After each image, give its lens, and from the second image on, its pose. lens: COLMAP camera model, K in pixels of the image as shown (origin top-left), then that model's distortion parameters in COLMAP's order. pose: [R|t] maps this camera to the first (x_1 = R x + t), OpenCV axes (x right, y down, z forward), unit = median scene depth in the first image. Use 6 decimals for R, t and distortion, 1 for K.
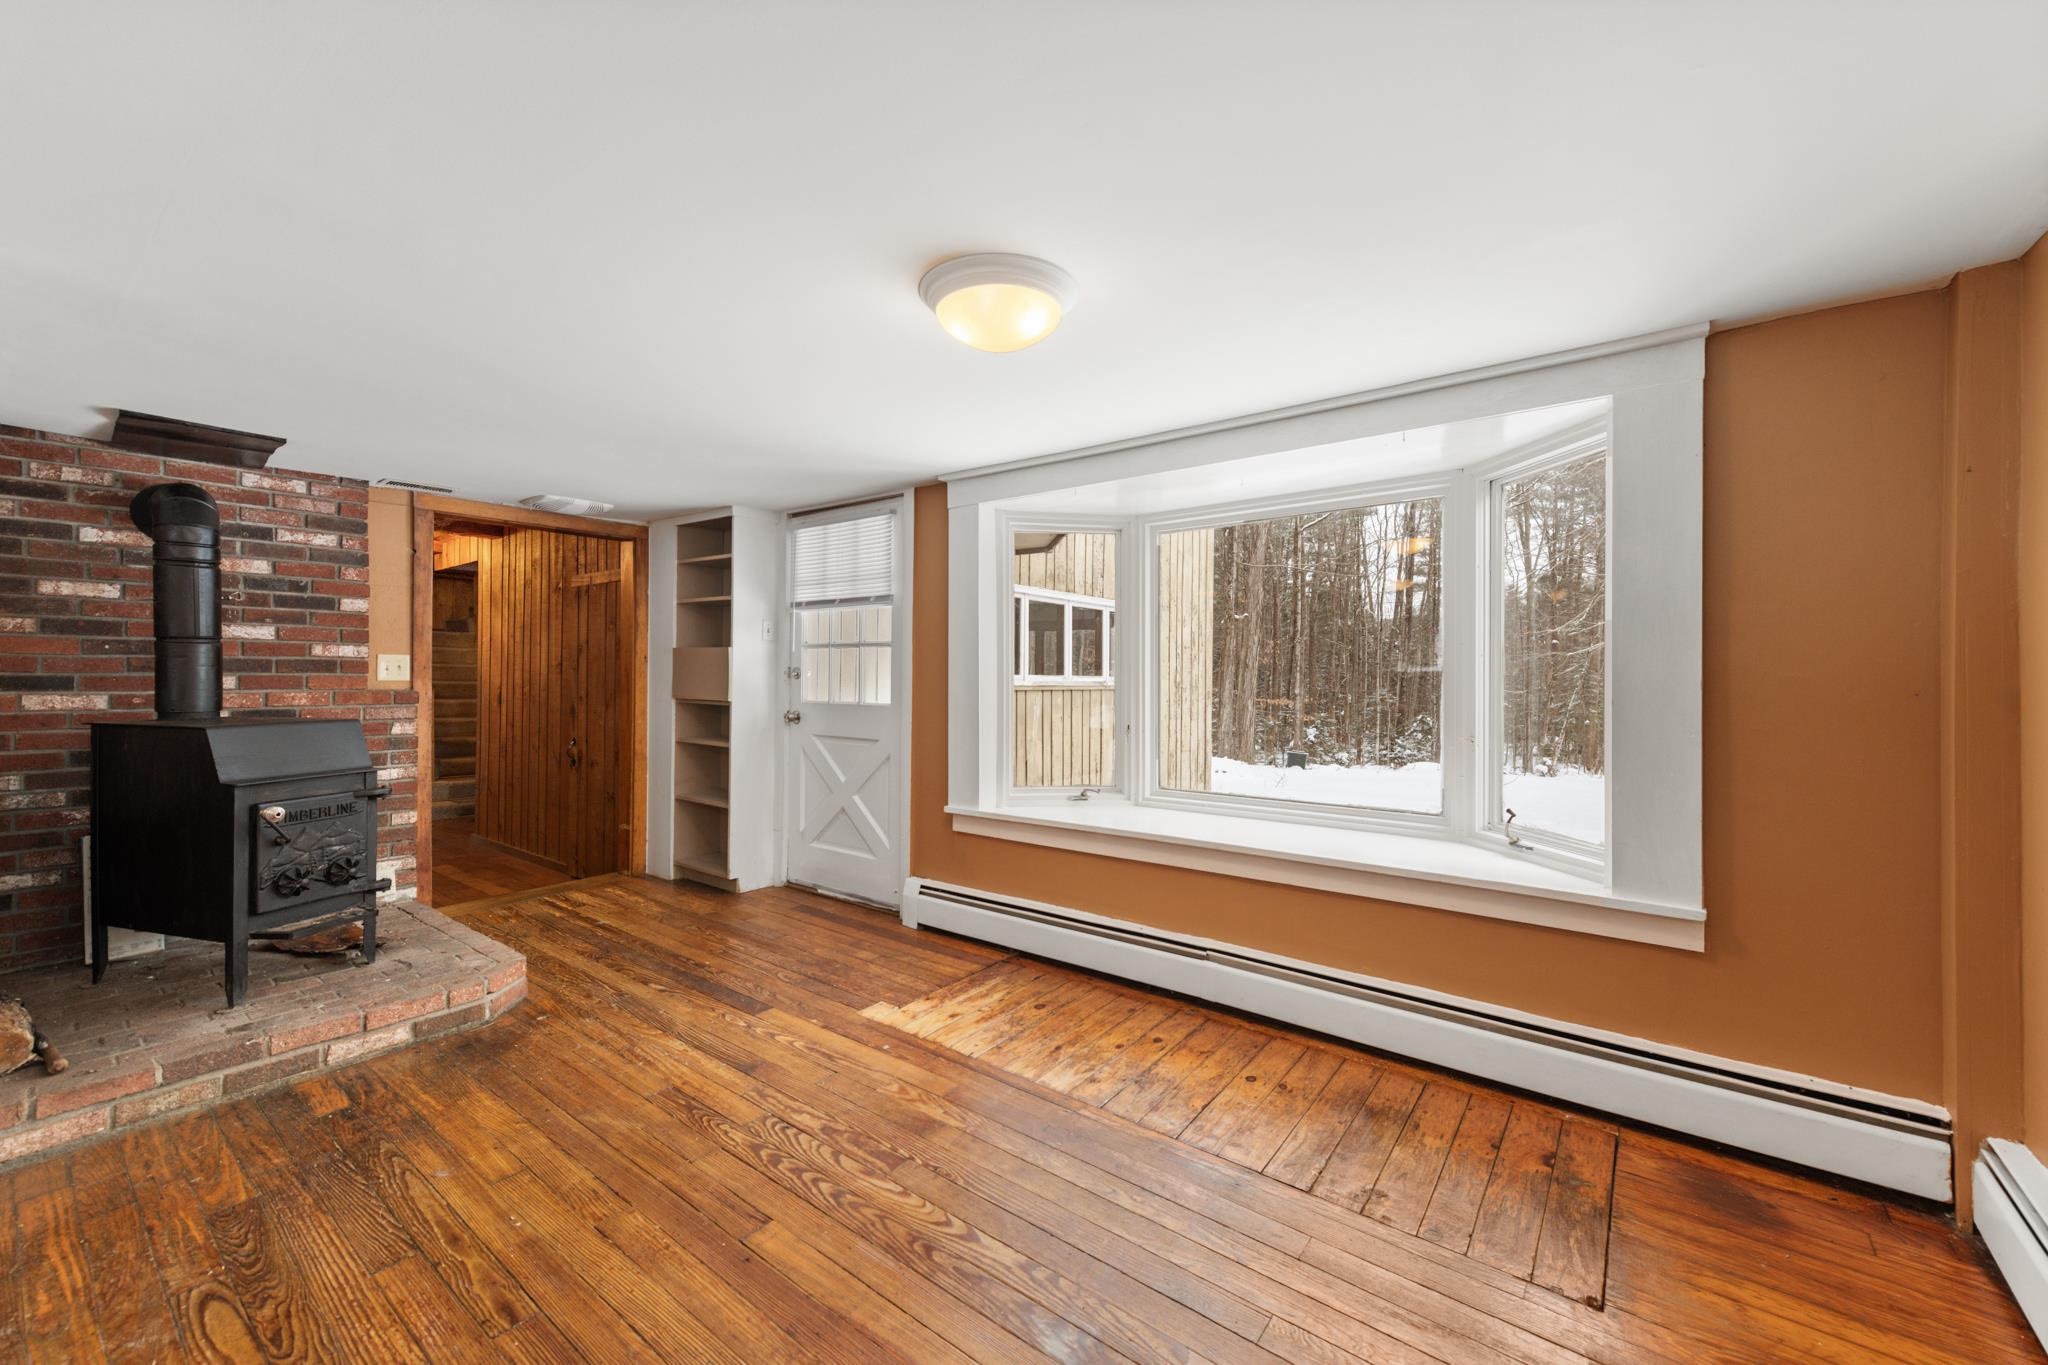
lens RADIAL K [[798.9, 0, 1024.0], [0, 798.9, 682.5], [0, 0, 1]] dist [0.001125, -0.000156]
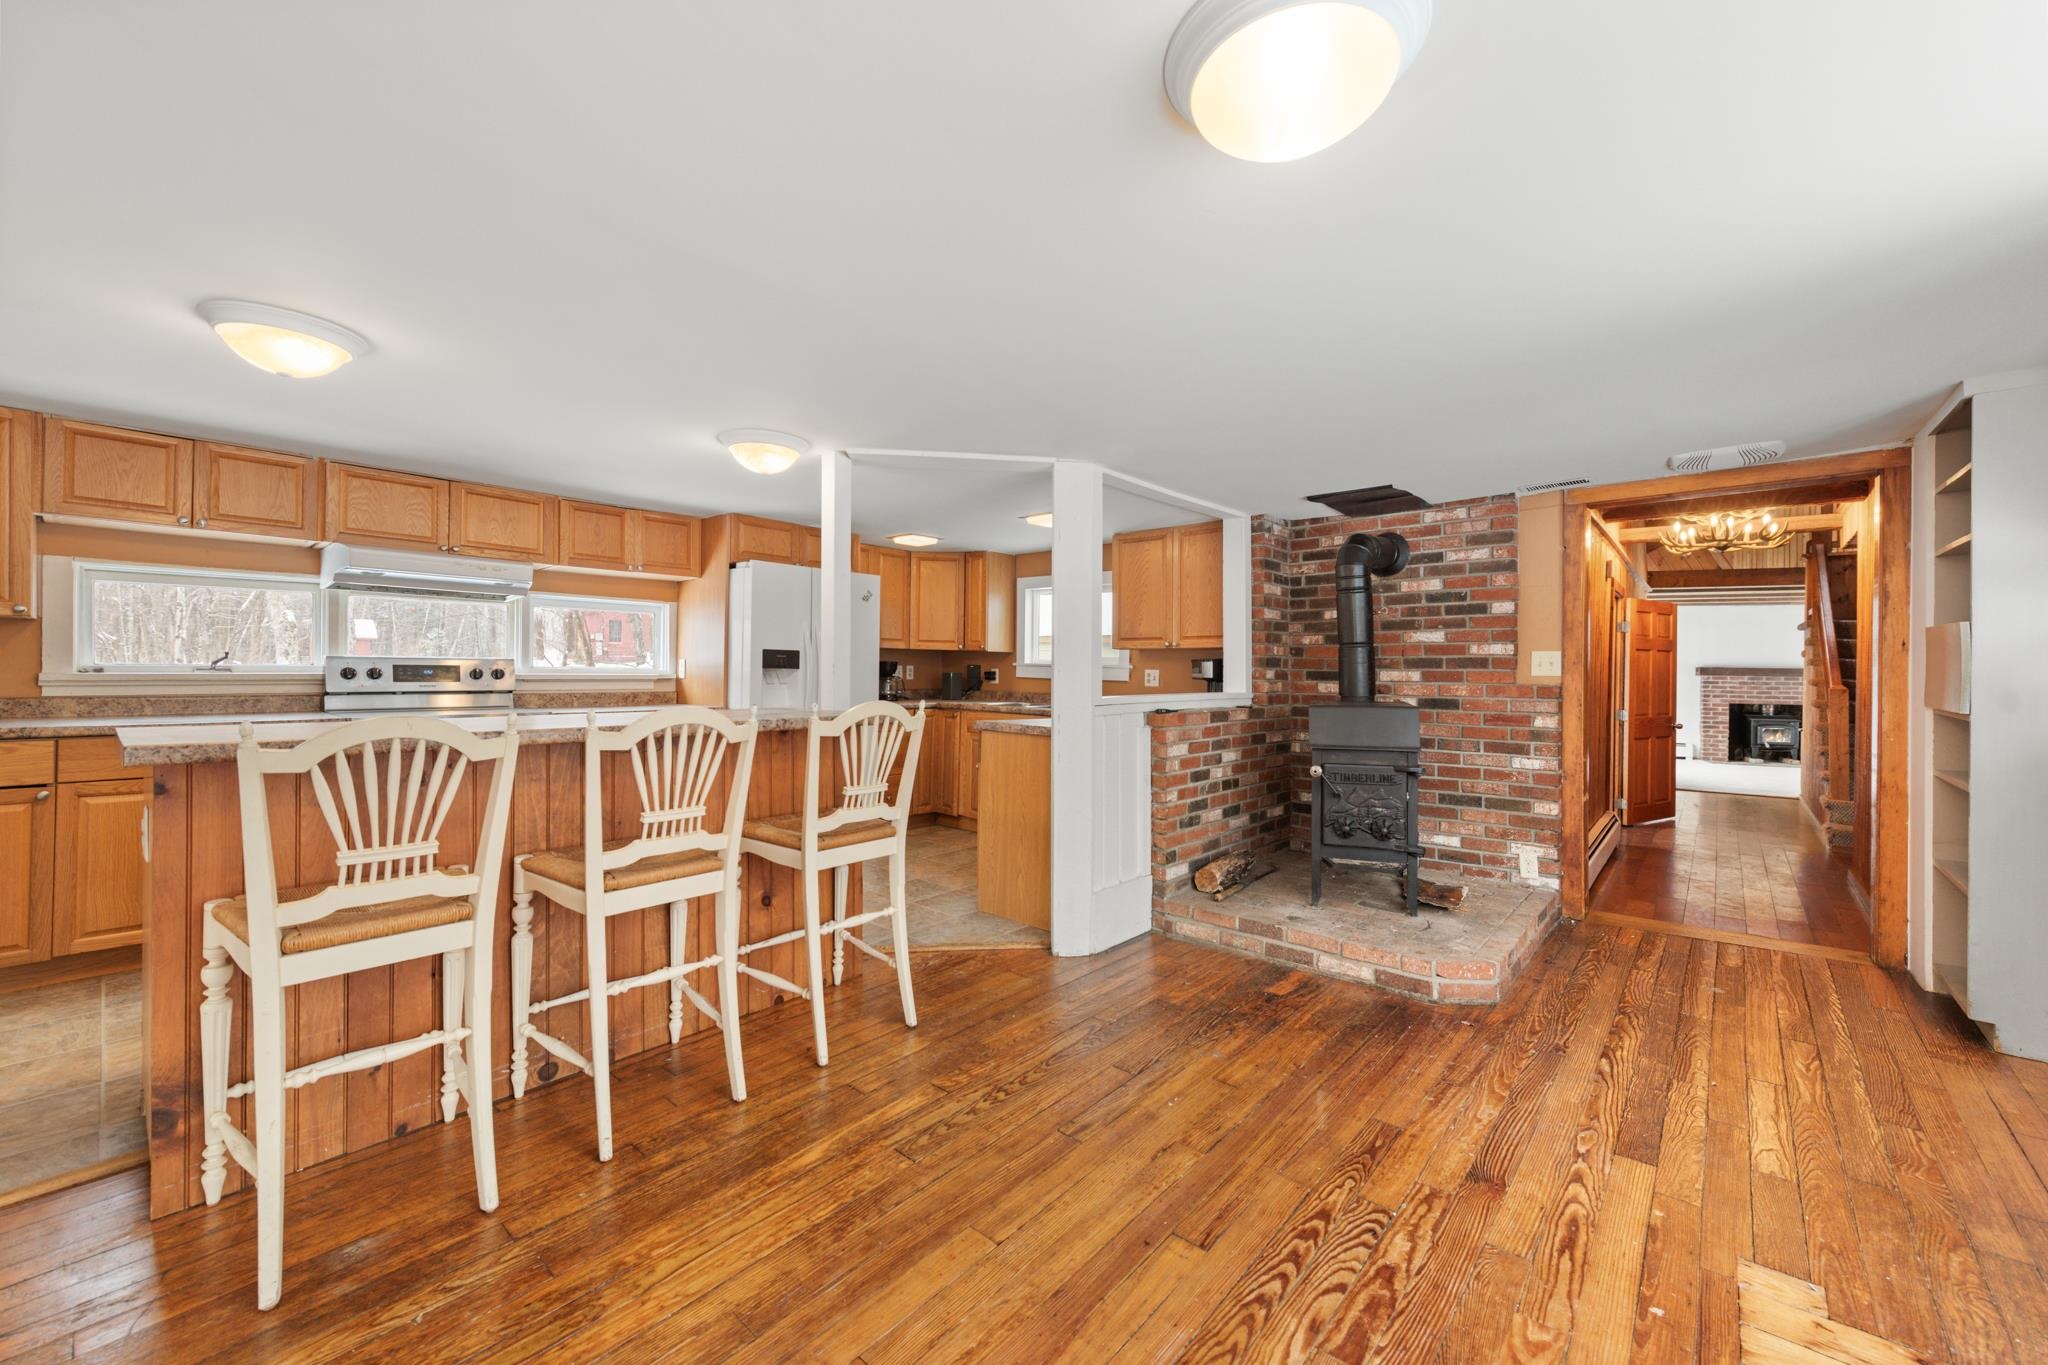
lens RADIAL K [[794.0, 0, 1035.6], [0, 794.0, 671.7], [0, 0, 1]] dist [0.000479, -0.000443]
pose [[-0.061739, -0.002000, -0.998090, 0.372471], [-0.012238, 0.999924, -0.001247, 0.001985], [0.998017, 0.012137, -0.061759, 0.510867]]
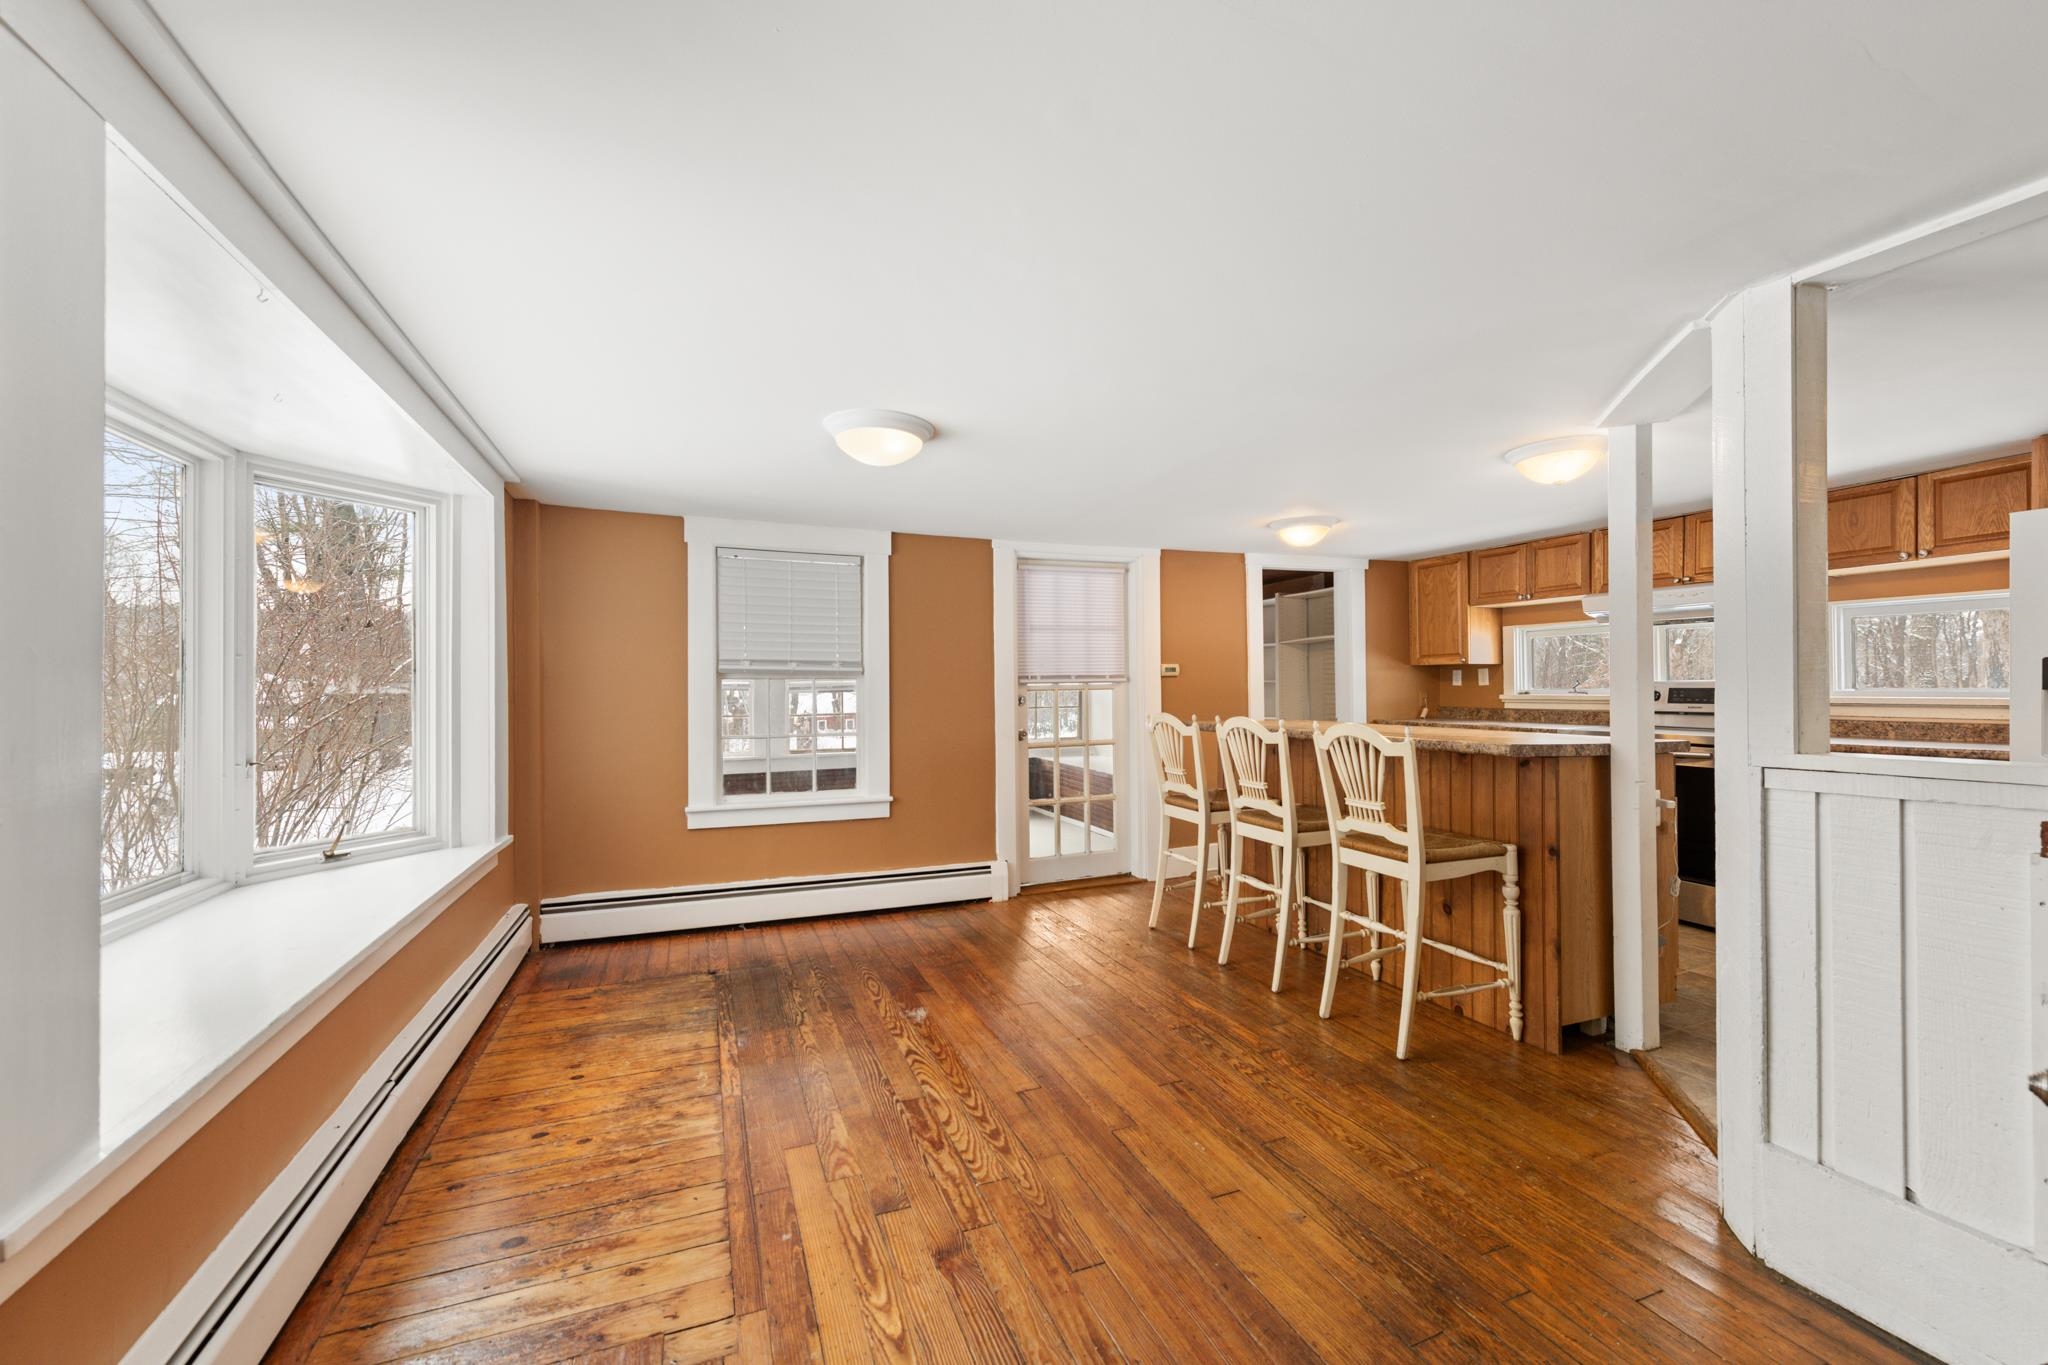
lens RADIAL K [[798.9, 0, 1024.0], [0, 798.9, 682.5], [0, 0, 1]] dist [0.001125, -0.000156]
pose [[-0.863292, 0.001623, 0.504702, -0.610032], [0.003931, 0.999986, 0.003508, -0.019443], [-0.504689, 0.005012, -0.863286, 1.302653]]
